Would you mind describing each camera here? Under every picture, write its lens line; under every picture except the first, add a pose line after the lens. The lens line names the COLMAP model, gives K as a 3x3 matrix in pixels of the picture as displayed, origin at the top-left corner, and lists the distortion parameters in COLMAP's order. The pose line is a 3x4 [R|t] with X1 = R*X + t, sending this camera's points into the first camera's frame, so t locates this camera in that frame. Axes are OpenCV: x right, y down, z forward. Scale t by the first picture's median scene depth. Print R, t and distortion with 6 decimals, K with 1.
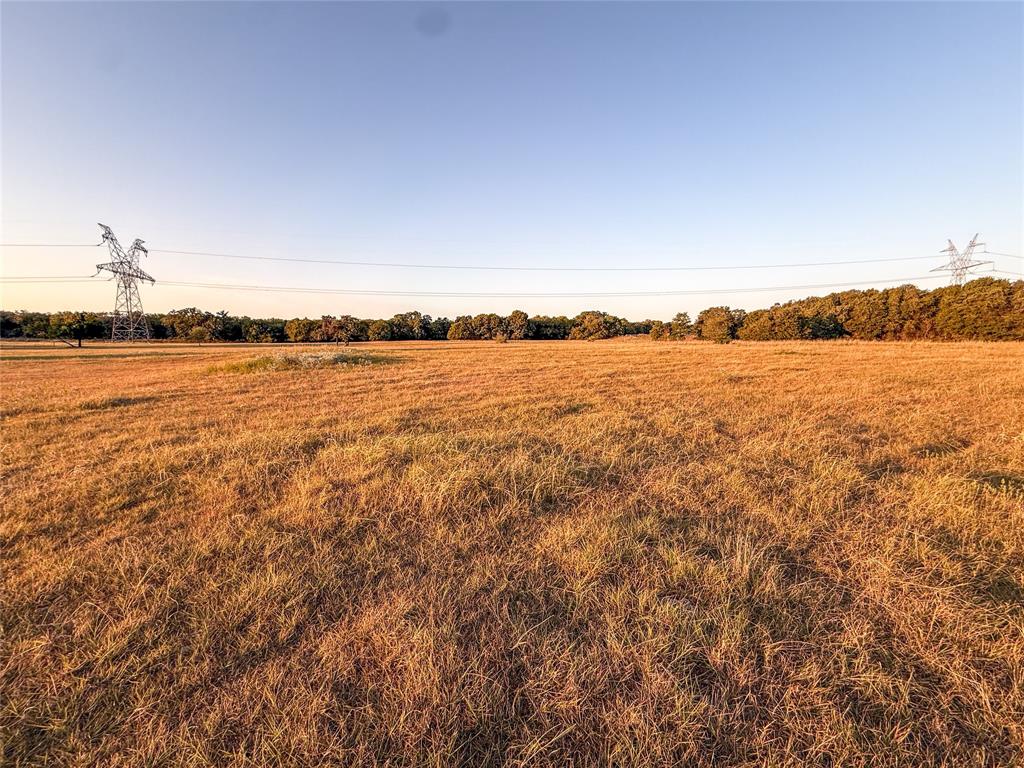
lens RADIAL K [[410.2, 0, 512.6], [0, 410.2, 384.2], [0, 0, 1]] dist [-0.001250, -0.000038]
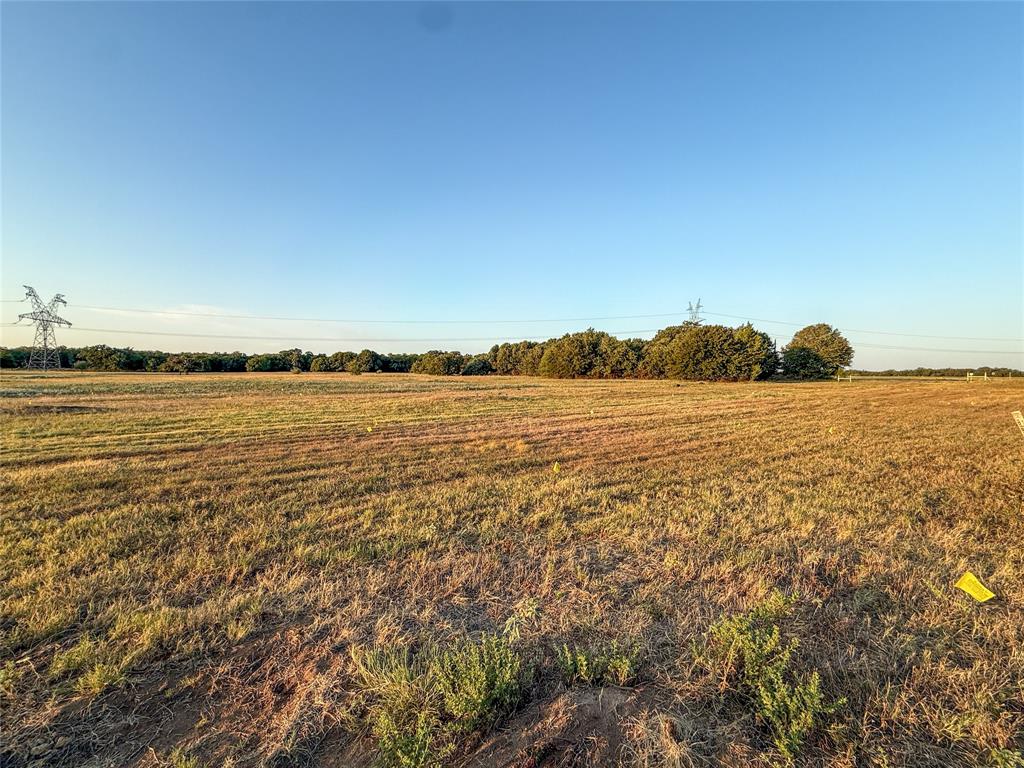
lens RADIAL K [[410.2, 0, 511.4], [0, 410.2, 382.7], [0, 0, 1]] dist [-0.001250, -0.000038]
pose [[0.999482, 0.011046, 0.030219, 0.467443], [-0.008539, 0.996606, -0.081876, 0.028818], [-0.031021, 0.081576, 0.996184, -0.316705]]
